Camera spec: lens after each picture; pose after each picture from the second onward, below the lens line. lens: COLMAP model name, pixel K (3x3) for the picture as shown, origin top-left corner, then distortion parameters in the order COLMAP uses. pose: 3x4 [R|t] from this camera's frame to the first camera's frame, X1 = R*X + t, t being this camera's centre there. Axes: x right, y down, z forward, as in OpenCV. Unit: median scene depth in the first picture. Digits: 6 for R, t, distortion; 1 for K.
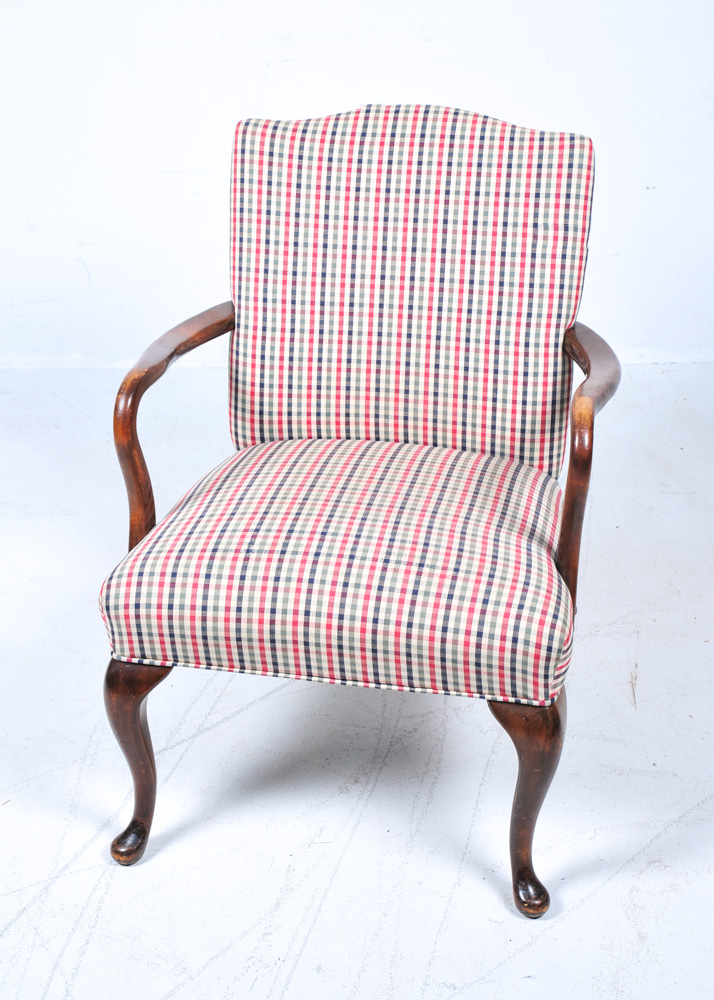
lens RADIAL K [[1583.0, 0, 359.4], [0, 1583.0, 479.1], [0, 0, 1]] dist [0.014434, 0.119292]
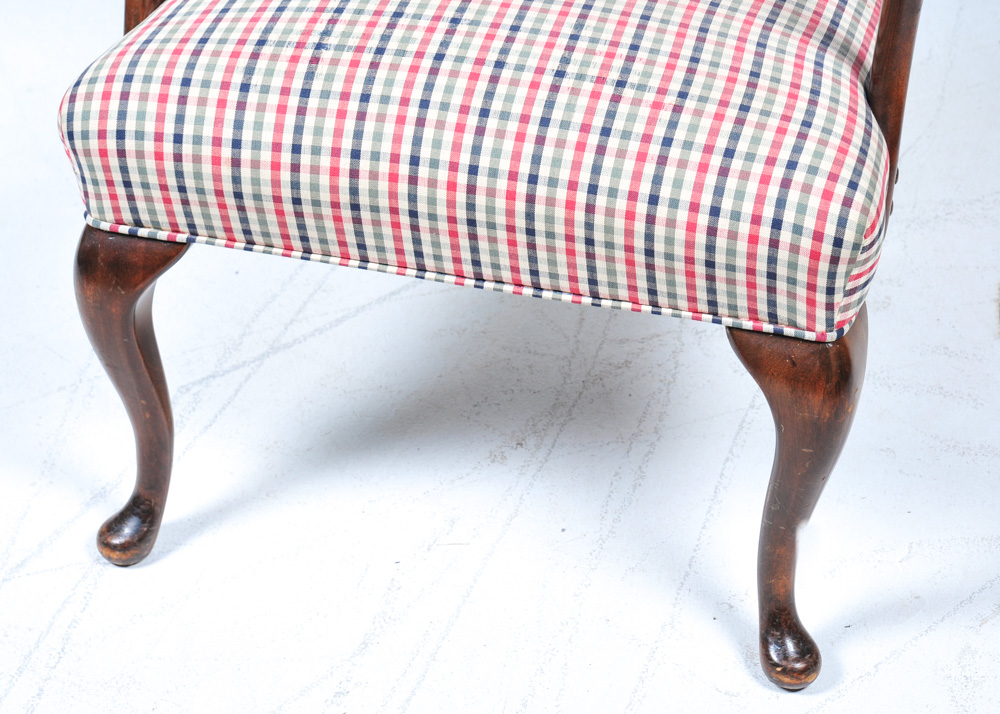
lens RADIAL K [[2195.3, 0, 543.9], [0, 2195.3, 355.0], [0, 0, 1]] dist [0.117673, 0.325115]
pose [[0.997787, 0.046745, -0.047282, 0.052602], [-0.038158, 0.984957, 0.168532, 0.018480], [0.054449, -0.166355, 0.984562, 0.212207]]
